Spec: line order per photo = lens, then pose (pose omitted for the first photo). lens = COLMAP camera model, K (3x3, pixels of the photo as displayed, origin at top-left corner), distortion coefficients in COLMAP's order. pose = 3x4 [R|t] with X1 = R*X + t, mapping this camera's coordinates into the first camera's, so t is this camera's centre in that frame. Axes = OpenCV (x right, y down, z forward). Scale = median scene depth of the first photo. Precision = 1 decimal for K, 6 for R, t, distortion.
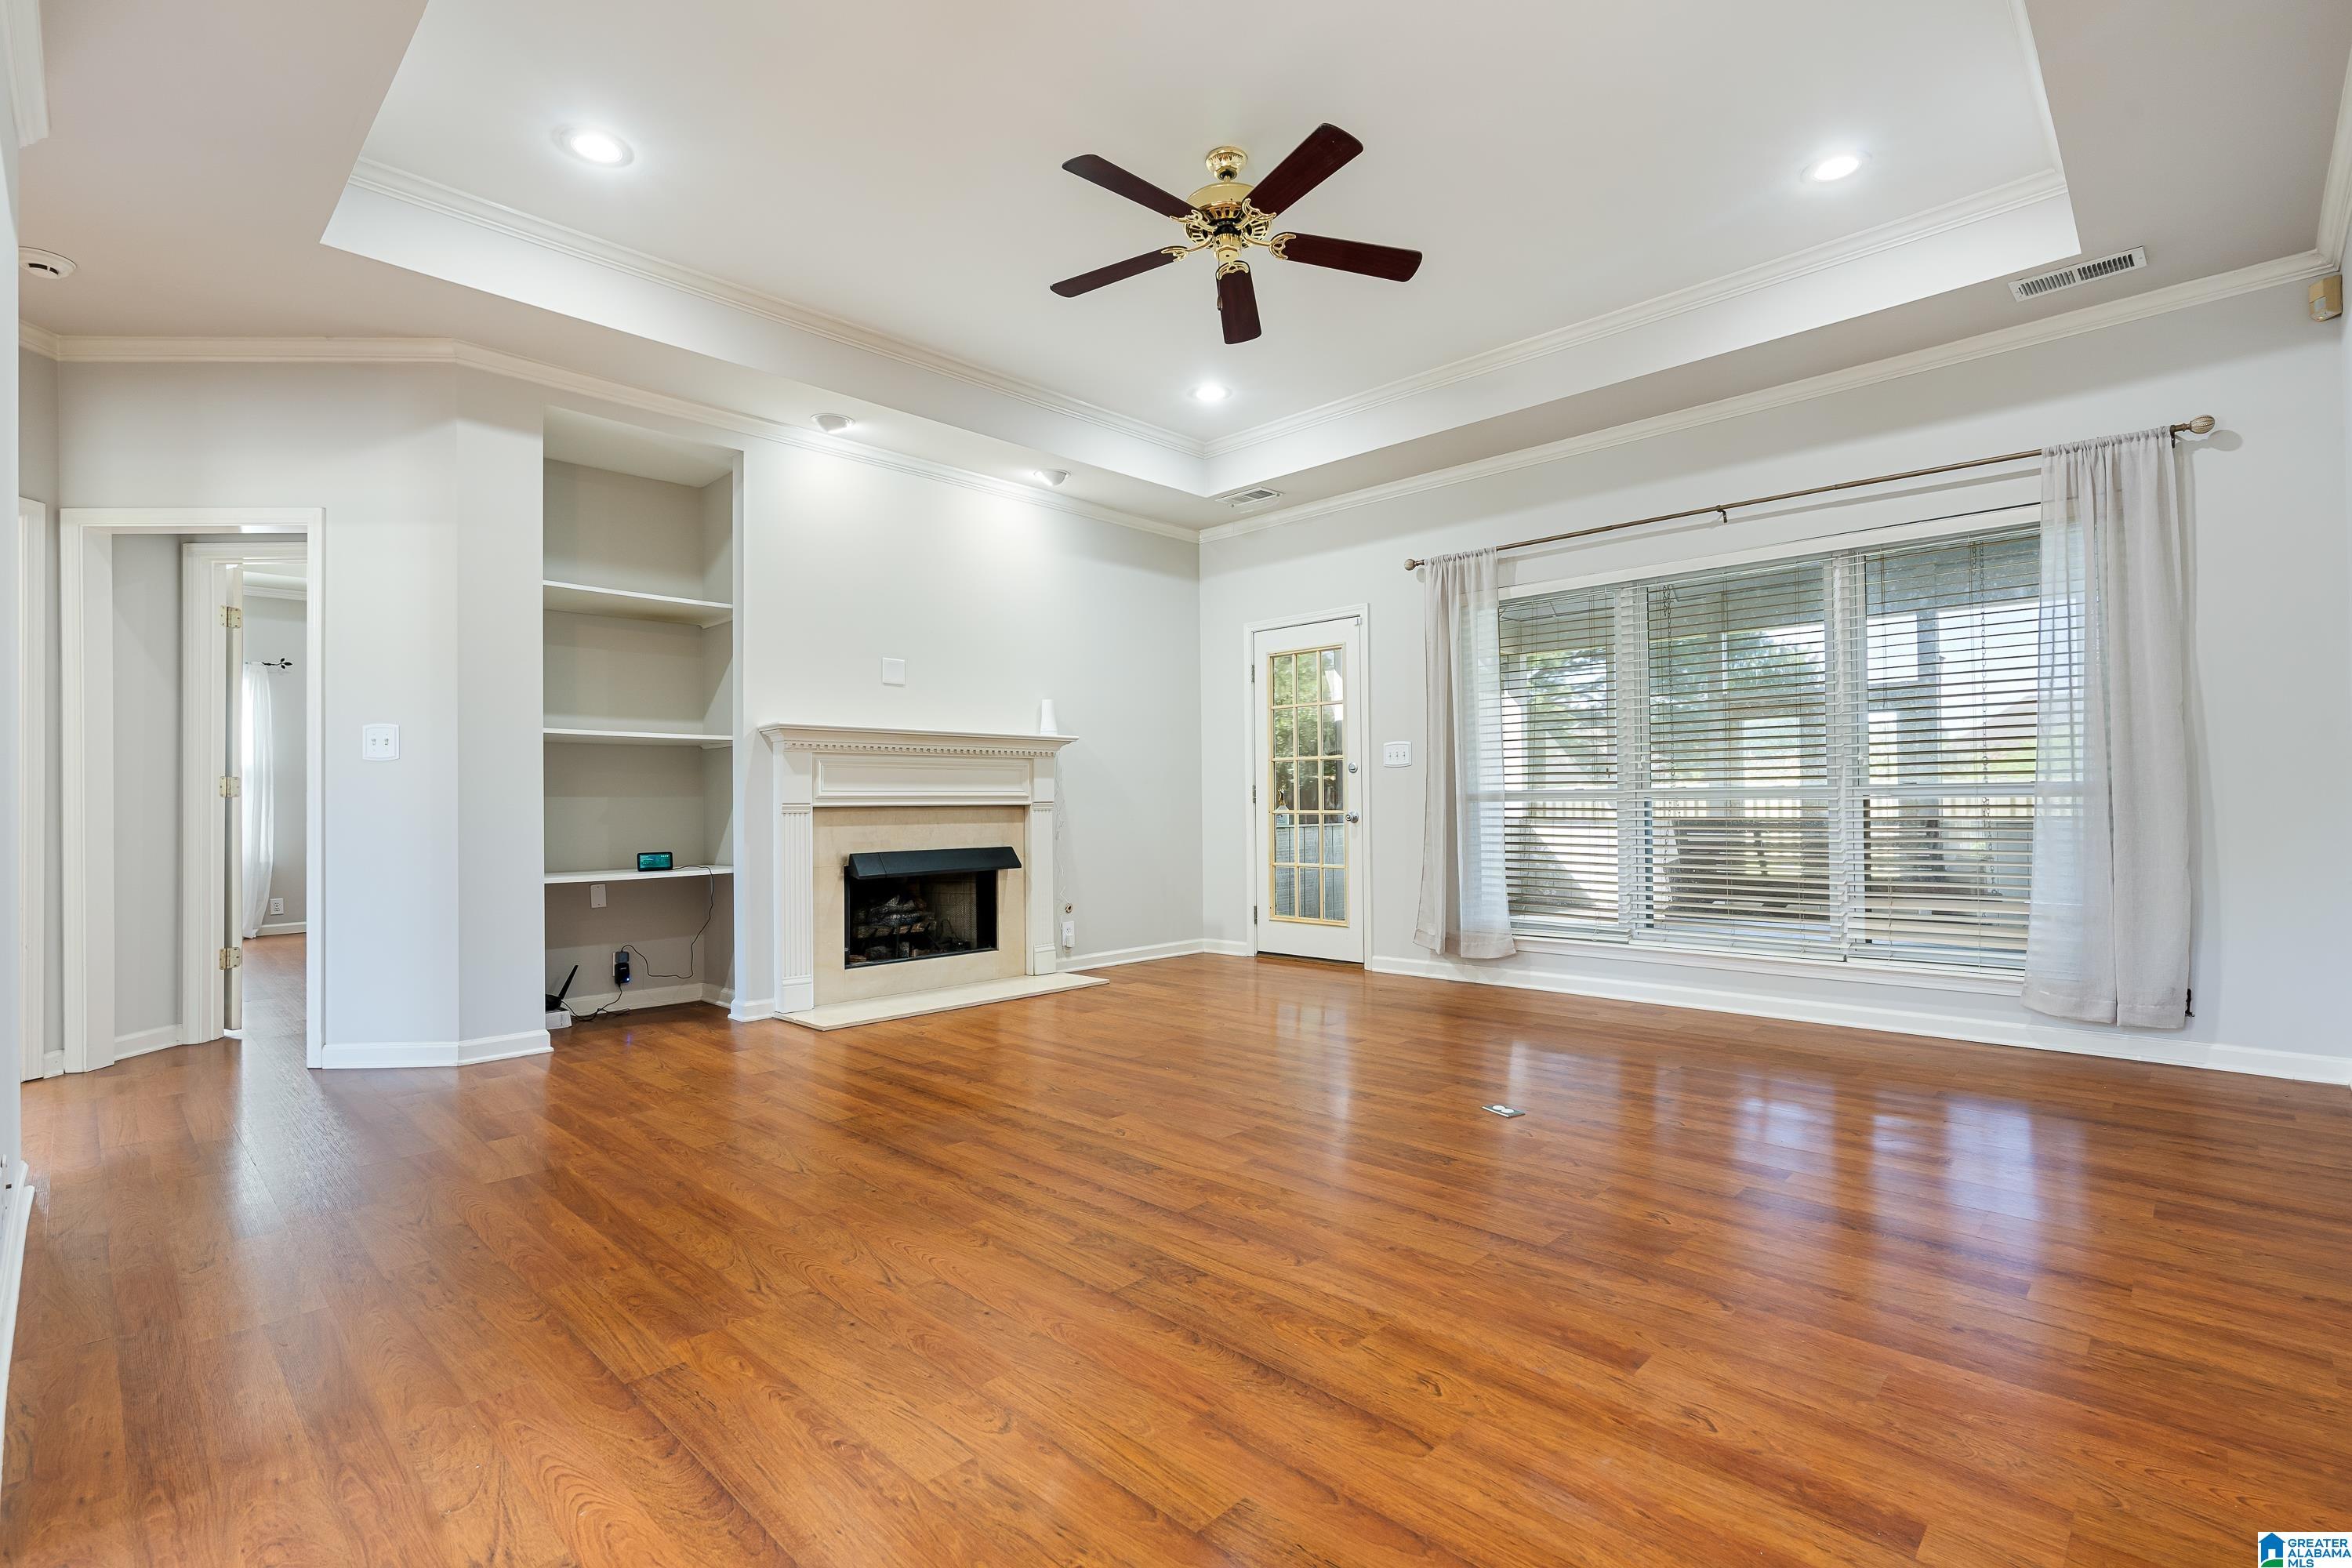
lens RADIAL K [[1087.6, 0, 1172.7], [0, 1087.6, 797.9], [0, 0, 1]] dist [-0.003842, 0.002696]
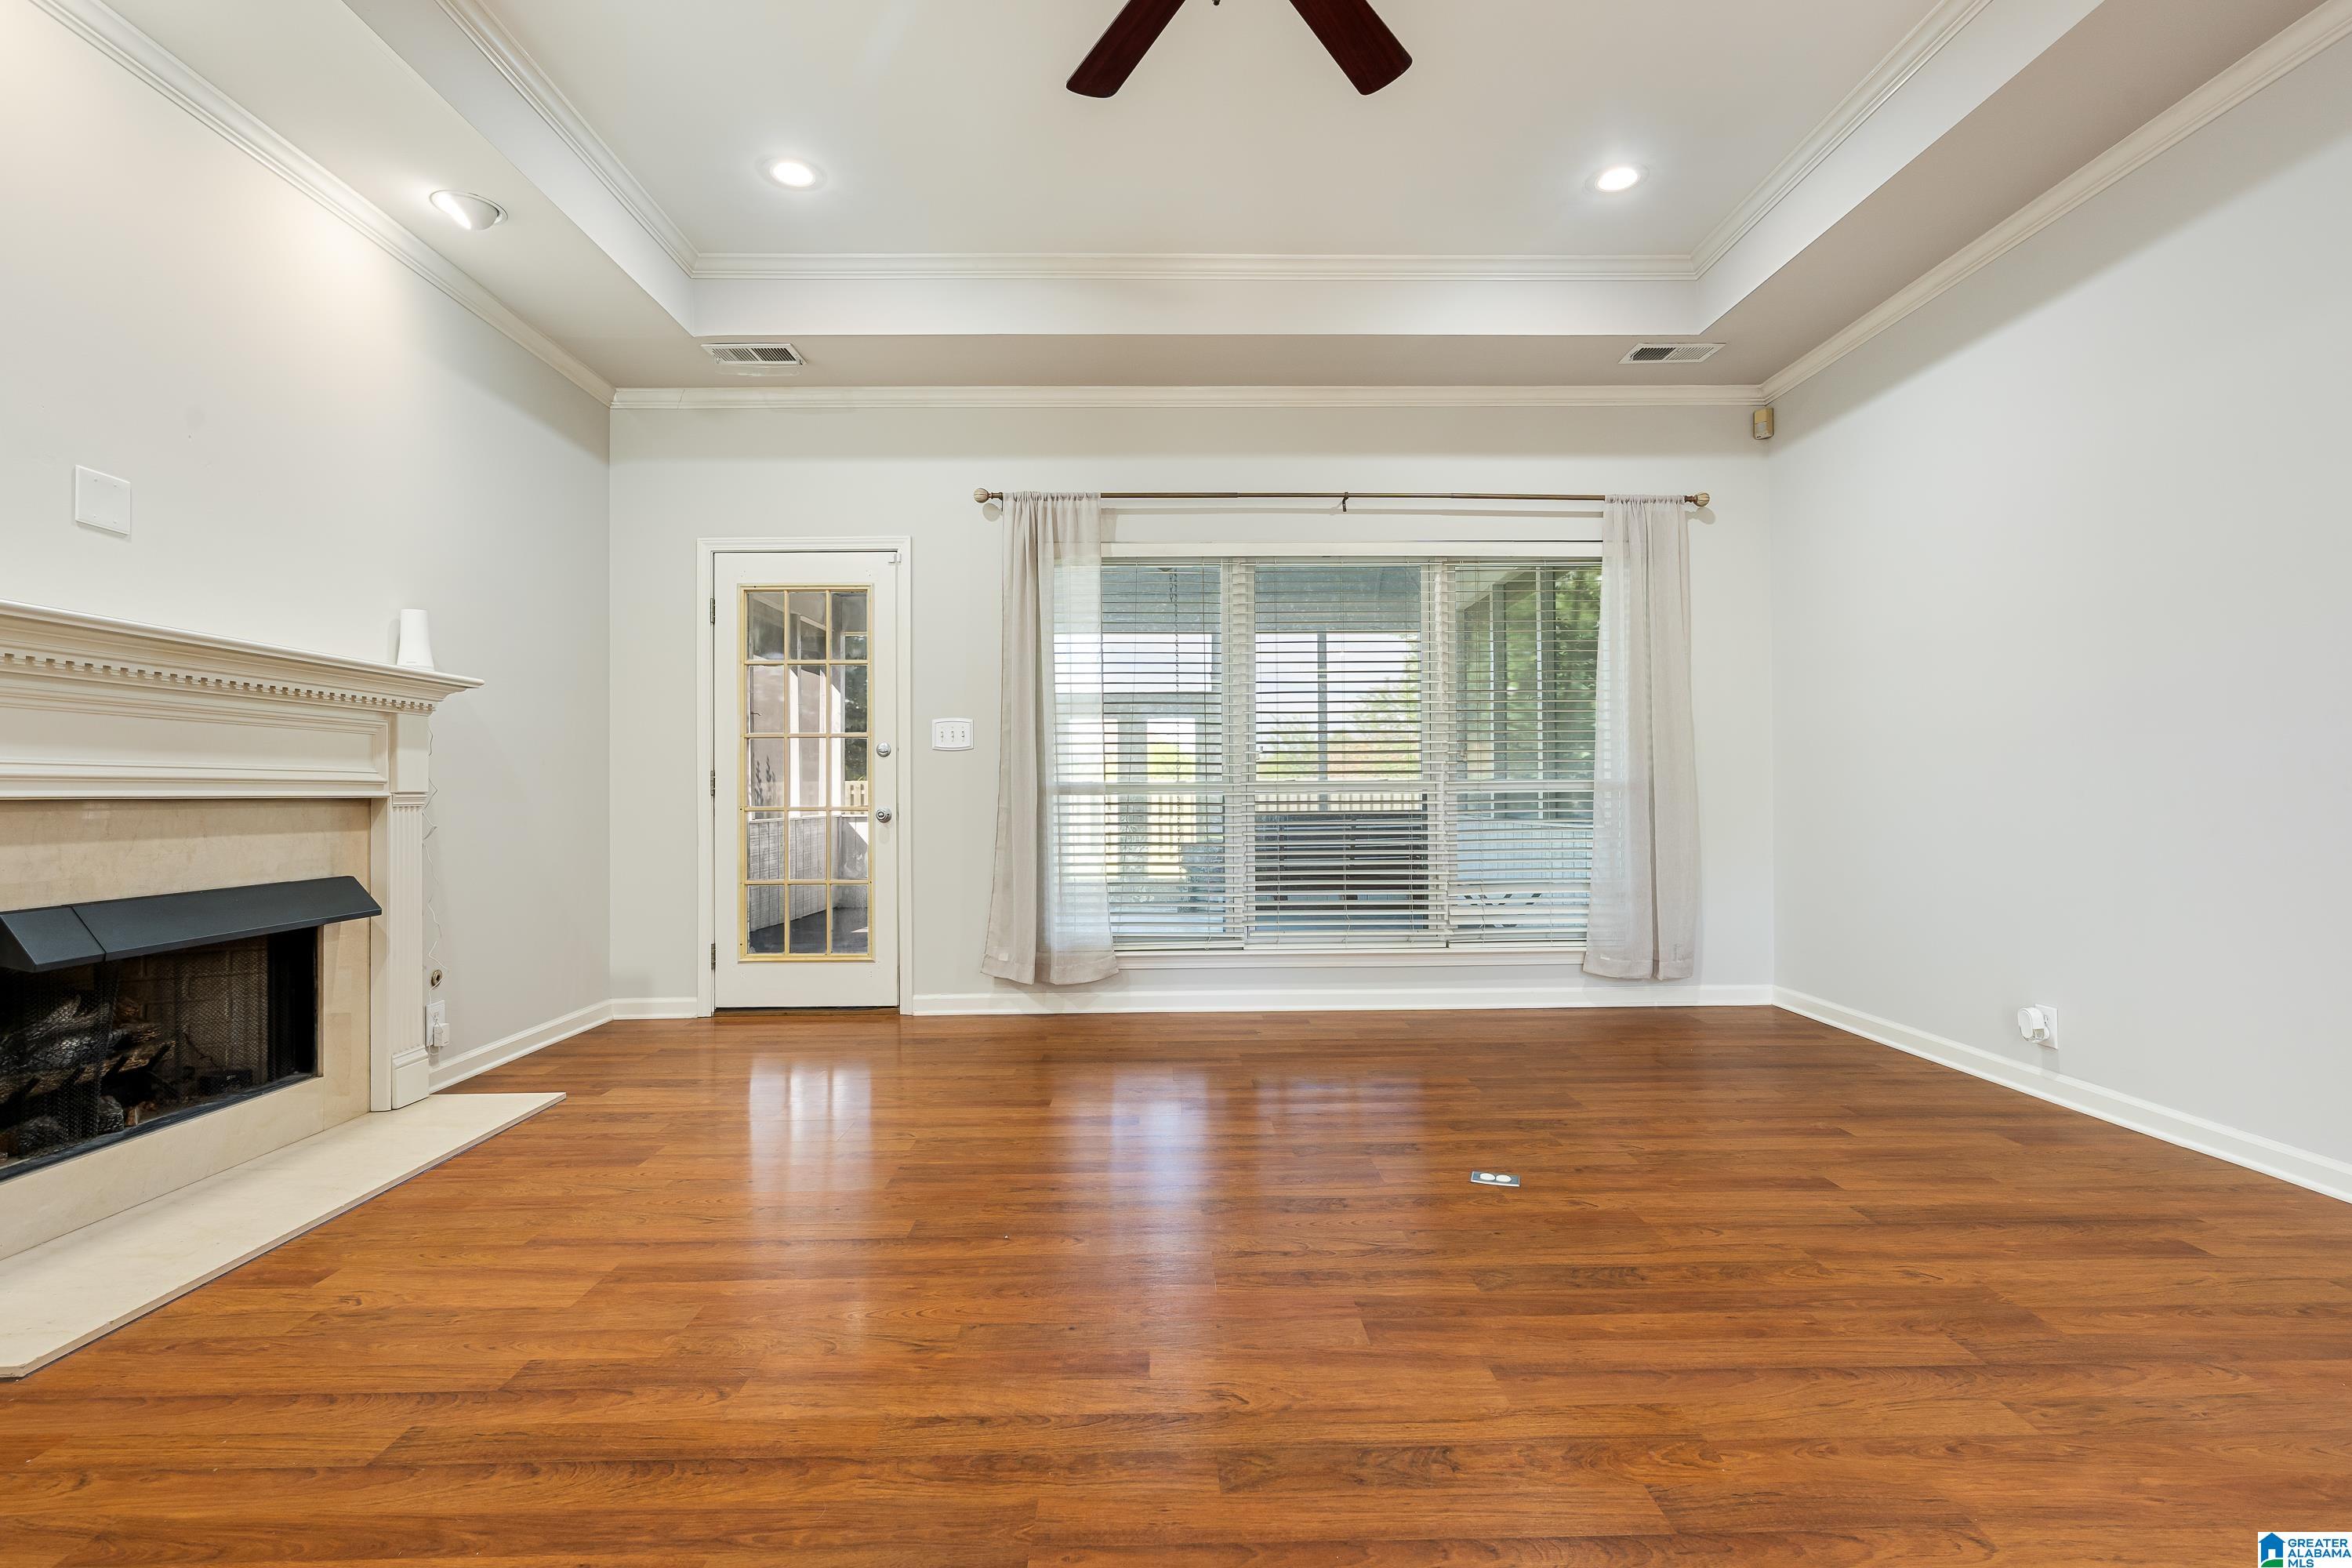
lens RADIAL K [[1087.6, 0, 1177.3], [0, 1087.6, 787.8], [0, 0, 1]] dist [-0.003842, 0.002696]
pose [[0.703107, 0.008793, 0.711030, -0.257351], [-0.003775, 0.999956, -0.008633, 0.004940], [-0.711074, 0.003386, 0.703109, 0.361151]]
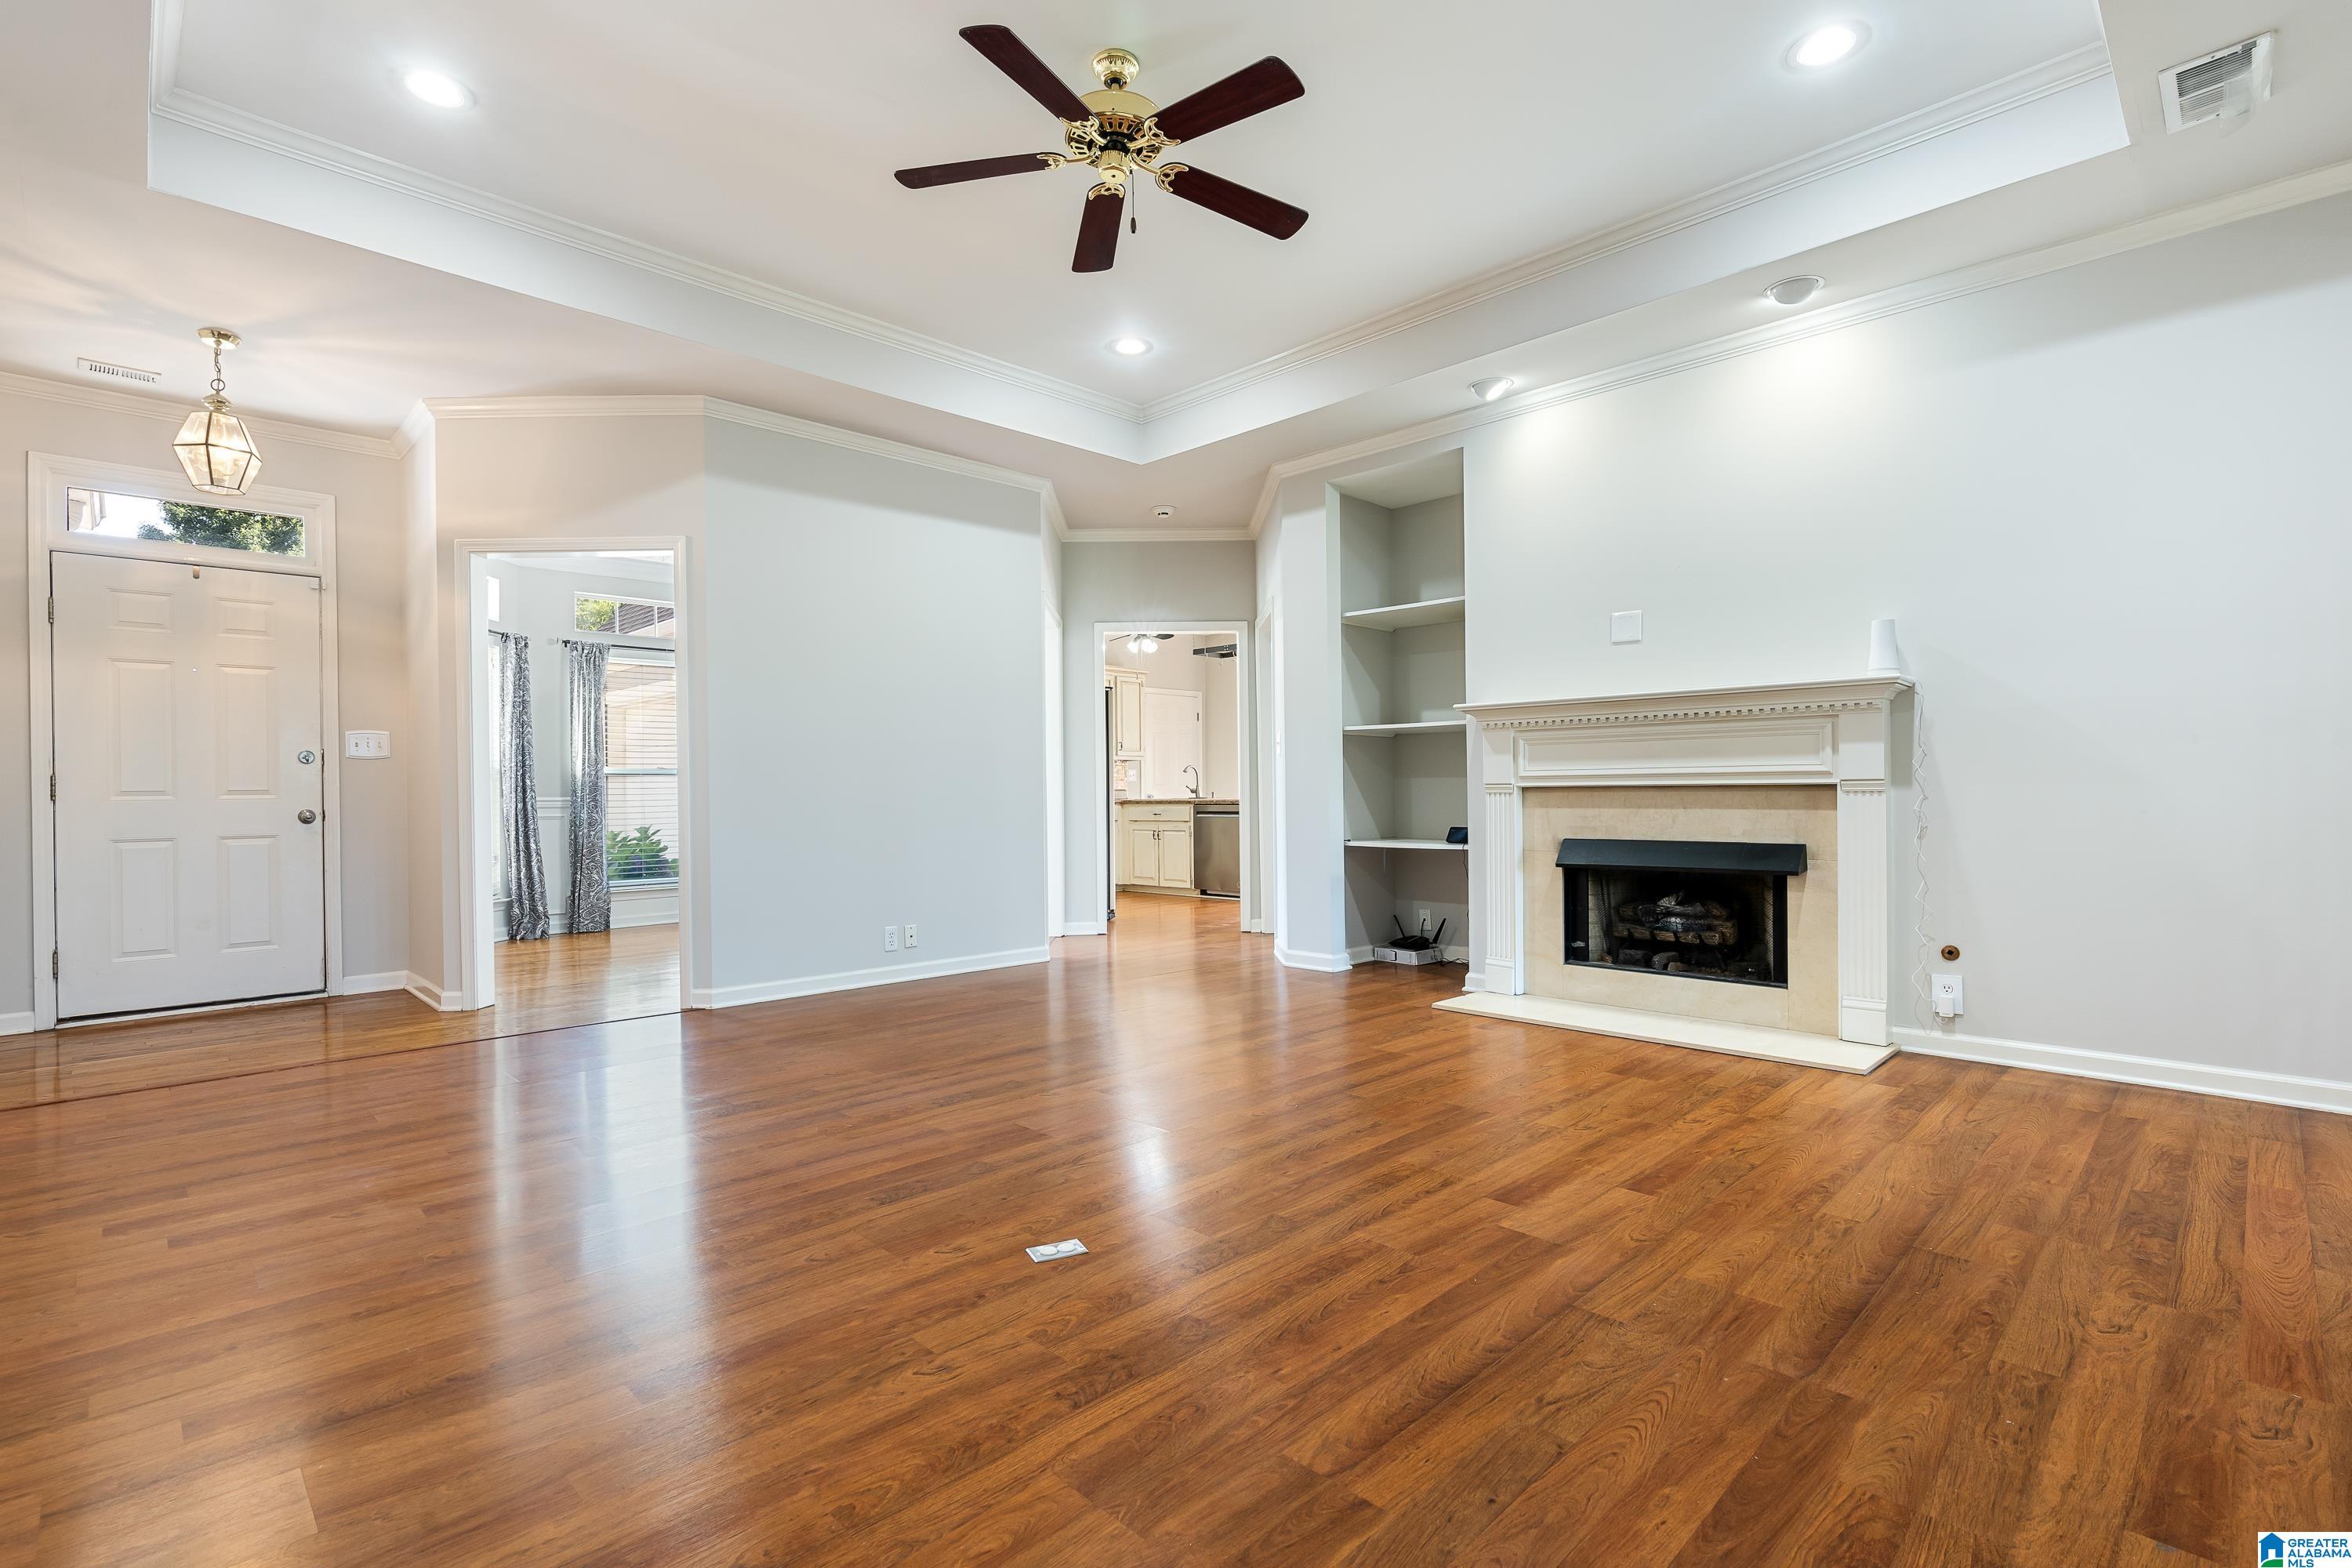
lens RADIAL K [[1087.6, 0, 1177.5], [0, 1087.6, 789.8], [0, 0, 1]] dist [-0.003842, 0.002696]
pose [[-0.020627, 0.007117, -0.999762, 0.584470], [0.015490, 0.999857, 0.006798, -0.000900], [0.999667, -0.015346, -0.020734, 0.654203]]
